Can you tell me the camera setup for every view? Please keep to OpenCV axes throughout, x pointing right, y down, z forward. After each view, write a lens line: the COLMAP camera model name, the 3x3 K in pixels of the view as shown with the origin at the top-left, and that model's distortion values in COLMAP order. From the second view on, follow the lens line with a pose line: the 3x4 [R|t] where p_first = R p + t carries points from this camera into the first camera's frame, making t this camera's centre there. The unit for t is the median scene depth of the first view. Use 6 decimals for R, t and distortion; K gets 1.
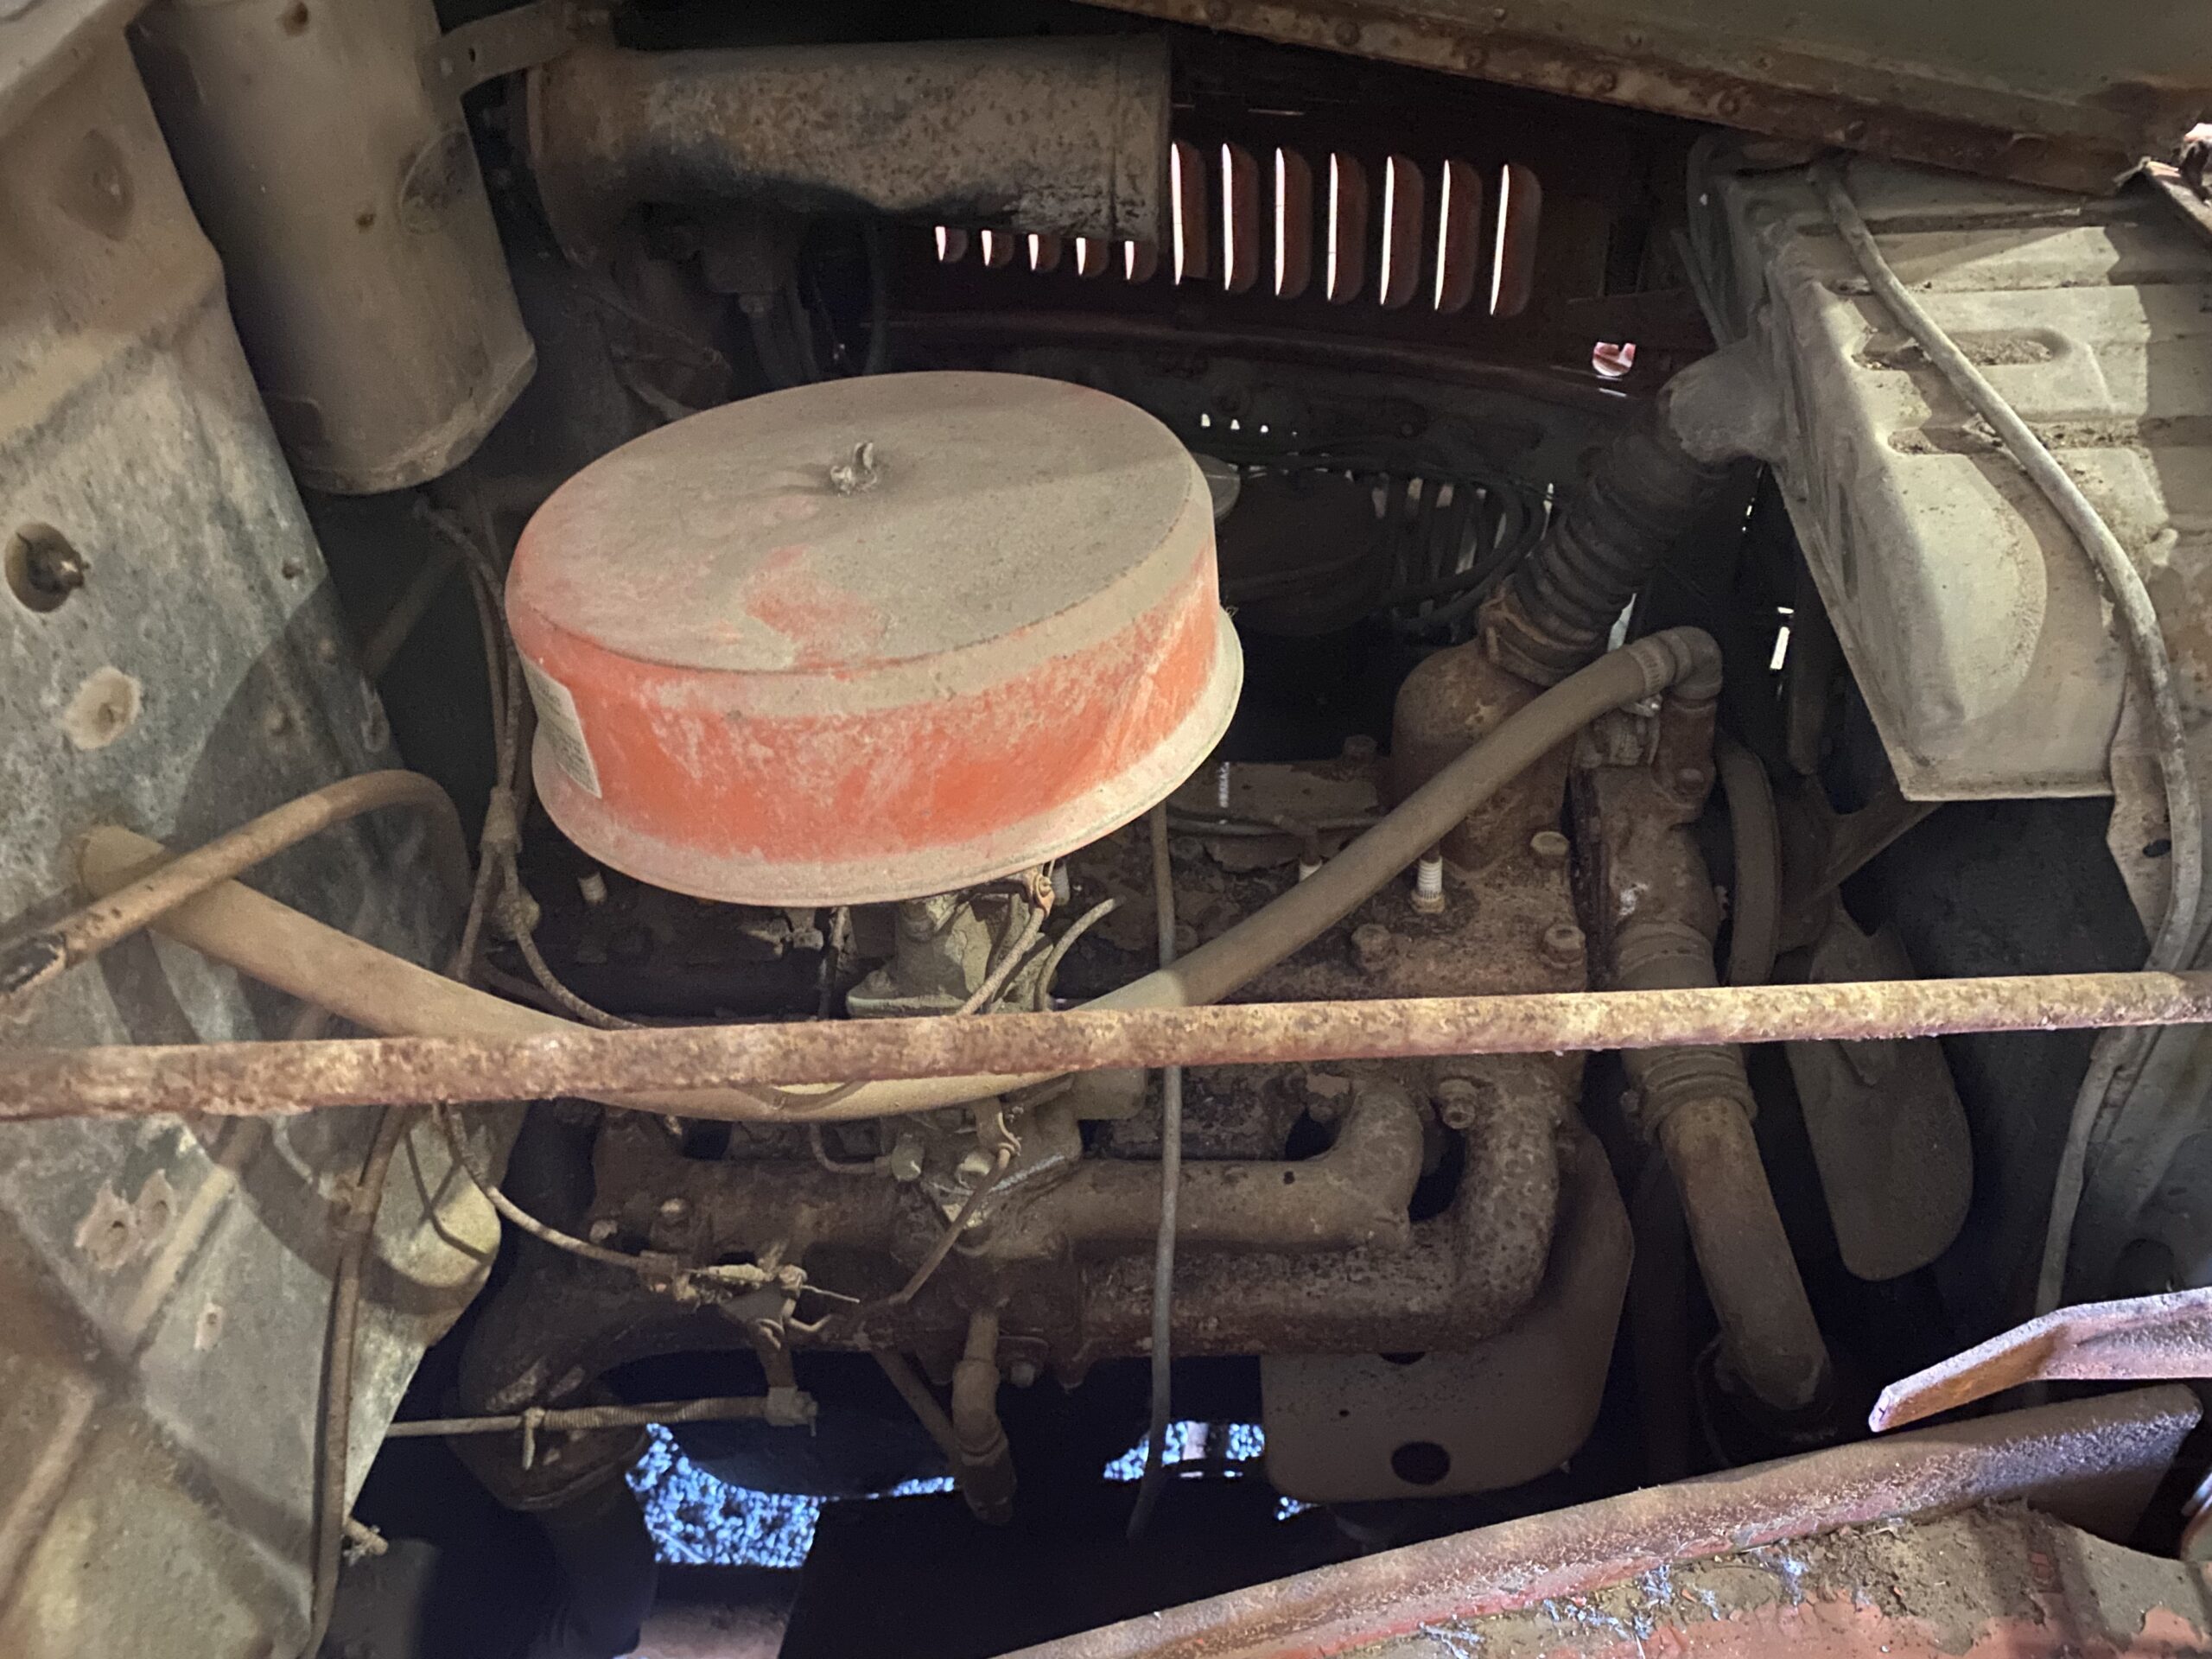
lens RADIAL K [[1701.8, 0, 1107.8], [0, 1701.8, 833.1], [0, 0, 1]] dist [0.047253, -0.063400]
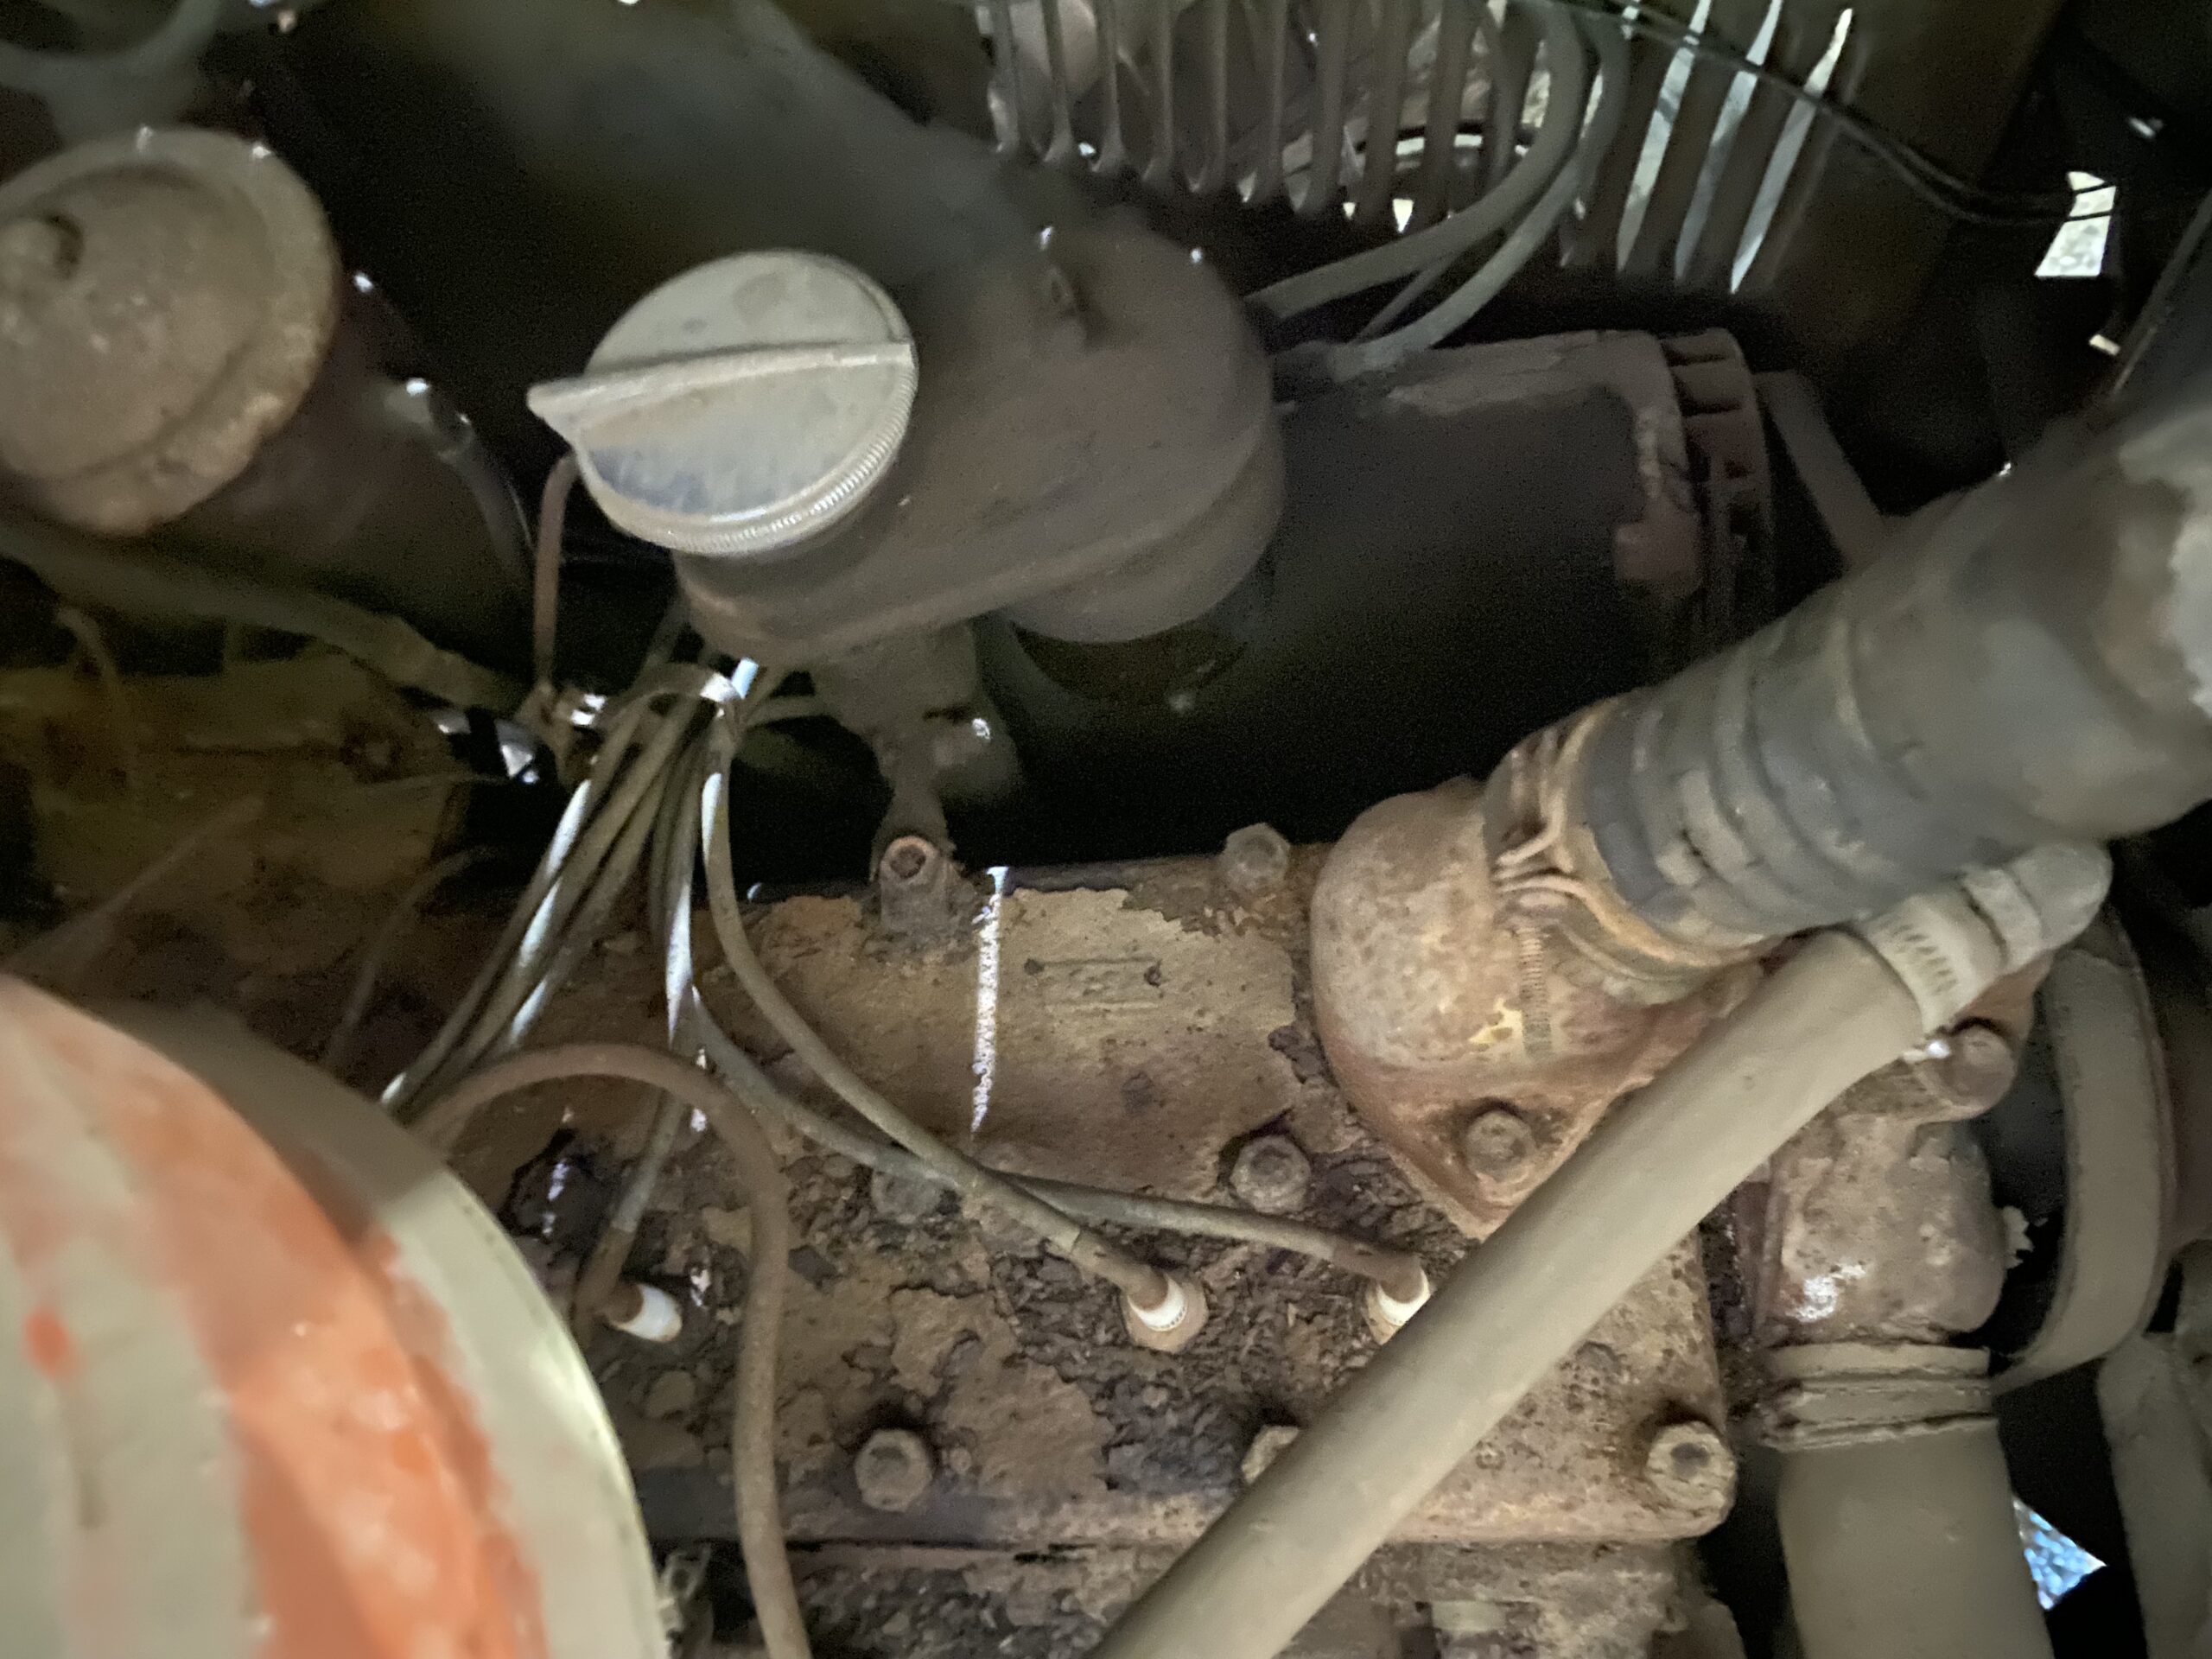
lens RADIAL K [[1701.8, 0, 1103.6], [0, 1701.8, 824.3], [0, 0, 1]] dist [0.047253, -0.063400]
pose [[0.993698, -0.104128, -0.041489, 0.139867], [0.111776, 0.892888, 0.436185, -0.306899], [-0.008374, -0.438074, 0.898900, 0.630707]]
